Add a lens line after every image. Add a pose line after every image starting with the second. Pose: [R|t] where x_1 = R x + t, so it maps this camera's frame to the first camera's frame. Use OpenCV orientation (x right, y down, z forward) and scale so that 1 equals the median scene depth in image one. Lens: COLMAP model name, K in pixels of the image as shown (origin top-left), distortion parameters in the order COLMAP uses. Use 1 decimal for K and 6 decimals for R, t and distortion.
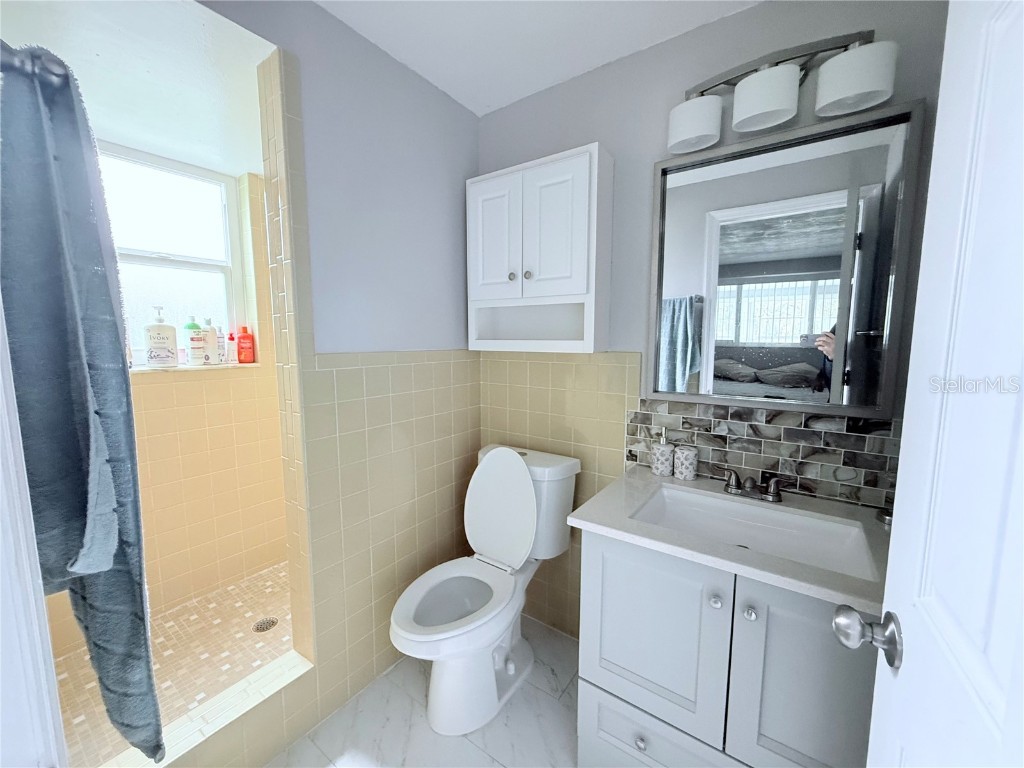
lens RADIAL K [[407.7, 0, 511.8], [0, 407.7, 381.8], [0, 0, 1]] dist [-0.000707, 0.000161]
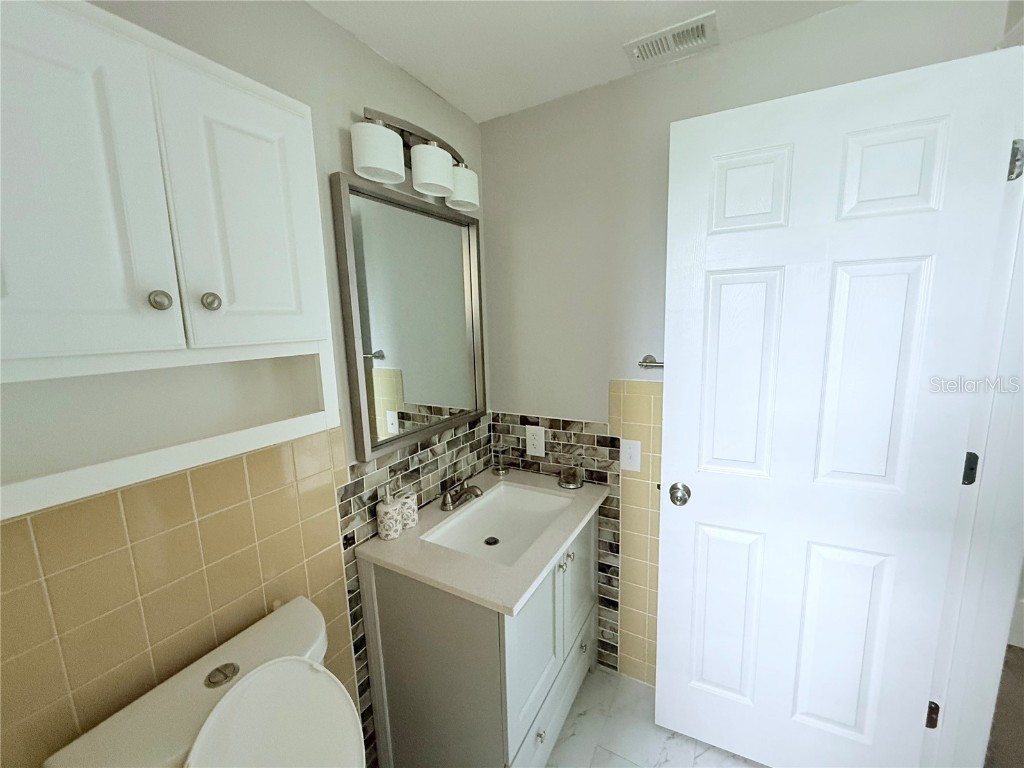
lens RADIAL K [[407.7, 0, 511.8], [0, 407.7, 385.7], [0, 0, 1]] dist [-0.000707, 0.000161]
pose [[-0.086862, -0.155543, 0.984003, -0.509041], [0.143339, 0.975507, 0.166854, -0.216187], [-0.985854, 0.155539, -0.062439, 0.776588]]
